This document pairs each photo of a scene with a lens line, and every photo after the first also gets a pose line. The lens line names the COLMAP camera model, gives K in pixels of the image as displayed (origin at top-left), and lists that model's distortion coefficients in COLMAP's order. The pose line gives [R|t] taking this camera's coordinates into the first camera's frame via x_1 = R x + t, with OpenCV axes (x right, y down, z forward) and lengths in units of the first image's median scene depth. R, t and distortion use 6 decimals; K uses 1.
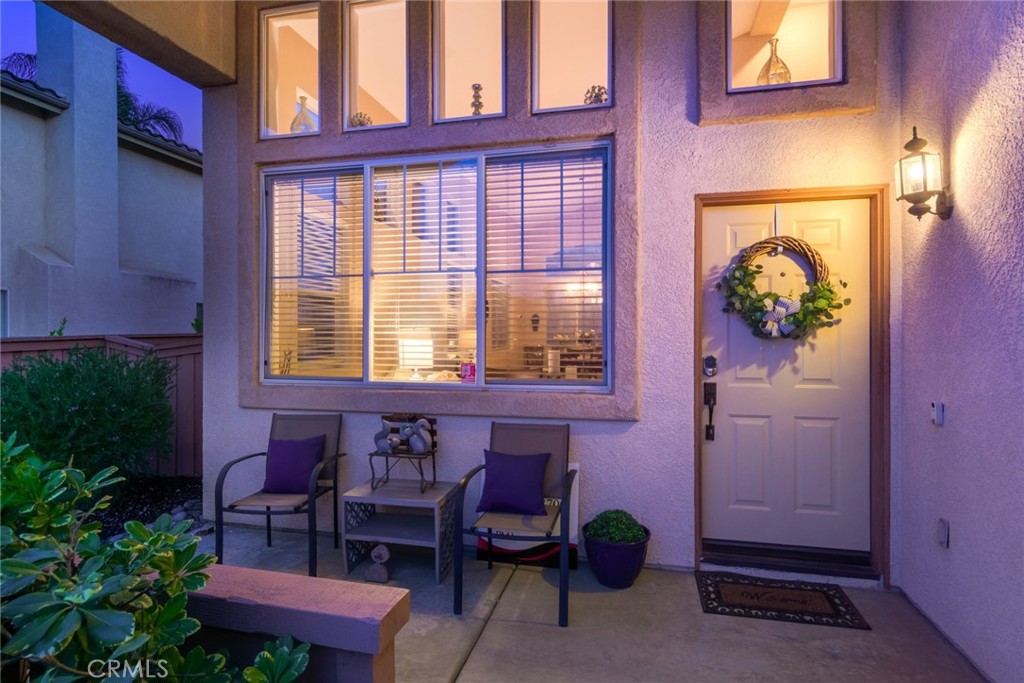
lens RADIAL K [[540.9, 0, 512.0], [0, 540.9, 341.5], [0, 0, 1]] dist [-0.000976, 0.000048]
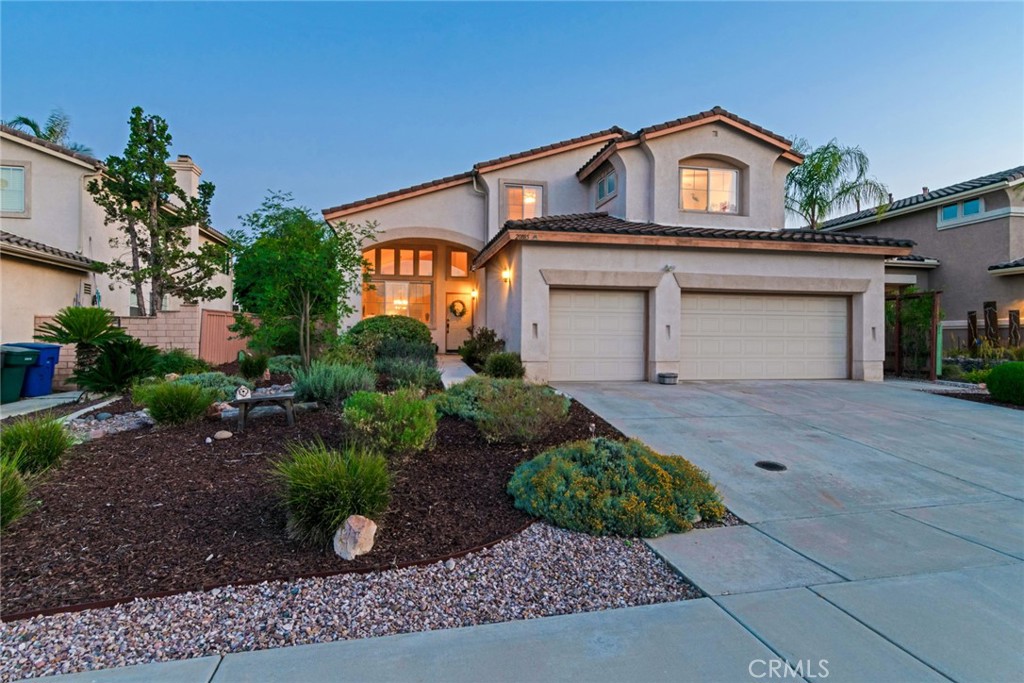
lens RADIAL K [[547.4, 0, 512.0], [0, 547.4, 341.5], [0, 0, 1]] dist [0.001028, -0.000368]
pose [[0.905228, 0.004745, 0.424901, -1.581577], [-0.005512, 0.999985, 0.000576, 0.271577], [-0.424891, -0.002864, 0.905240, -4.832152]]
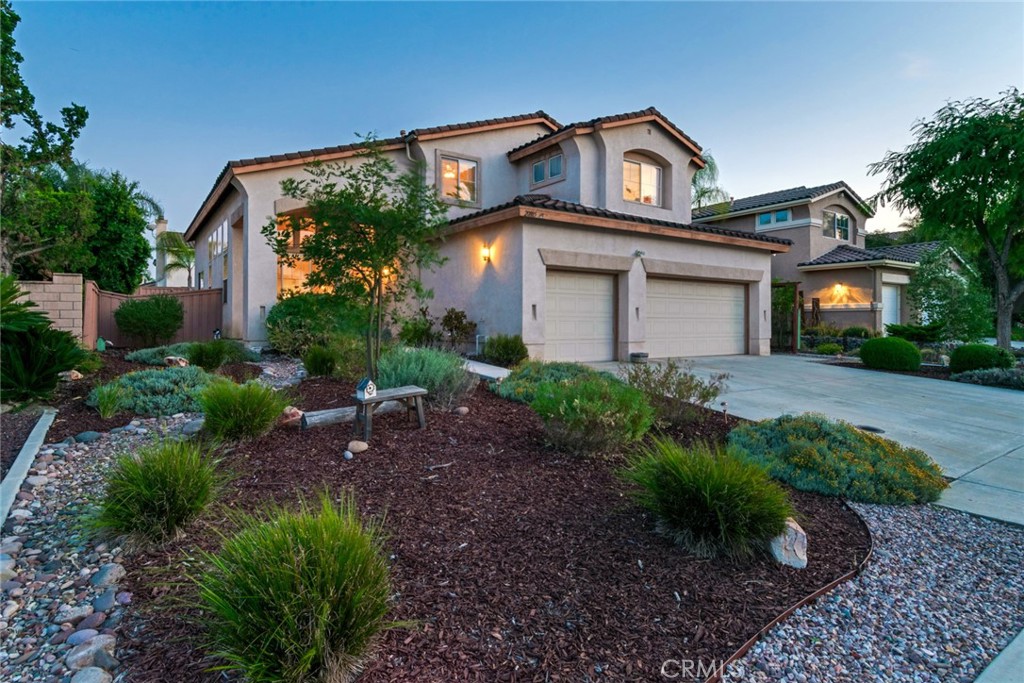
lens RADIAL K [[548.7, 0, 507.2], [0, 548.7, 322.3], [0, 0, 1]] dist [0.000248, 0.000177]
pose [[0.667974, 0.003215, 0.744177, -2.680290], [-0.001154, 0.999994, -0.003285, 0.278140], [-0.744183, 0.001336, 0.667974, -3.780513]]
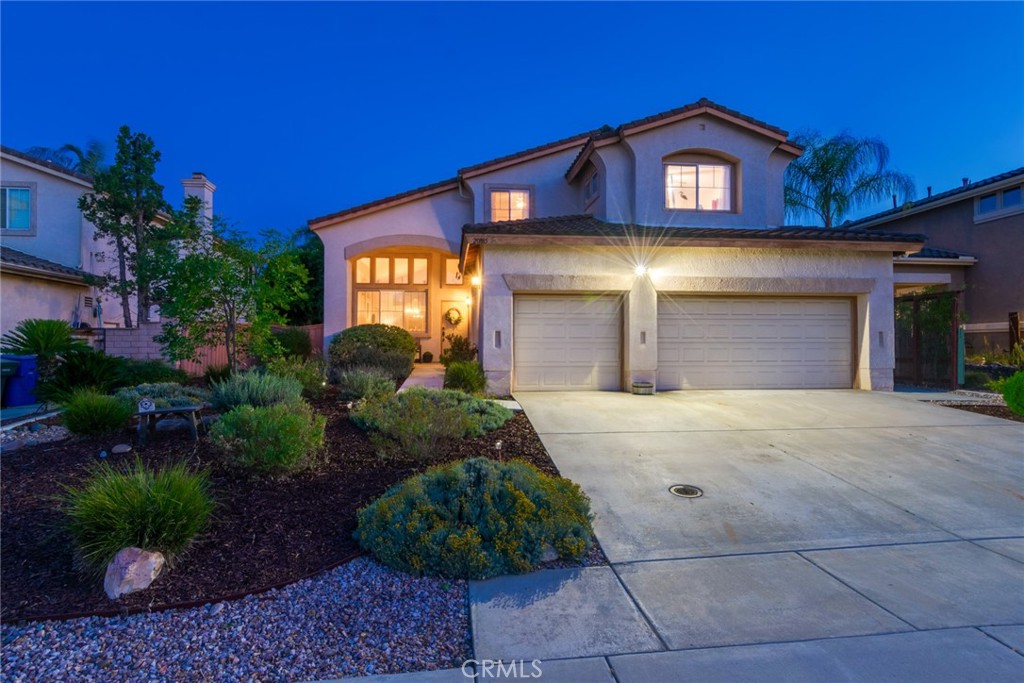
lens RADIAL K [[540.9, 0, 512.0], [0, 540.9, 341.5], [0, 0, 1]] dist [-0.000976, 0.000048]
pose [[0.940218, 0.002667, 0.340564, -0.955822], [0.001606, 0.999923, -0.012265, 0.261806], [-0.340570, 0.012079, 0.940141, -4.868203]]
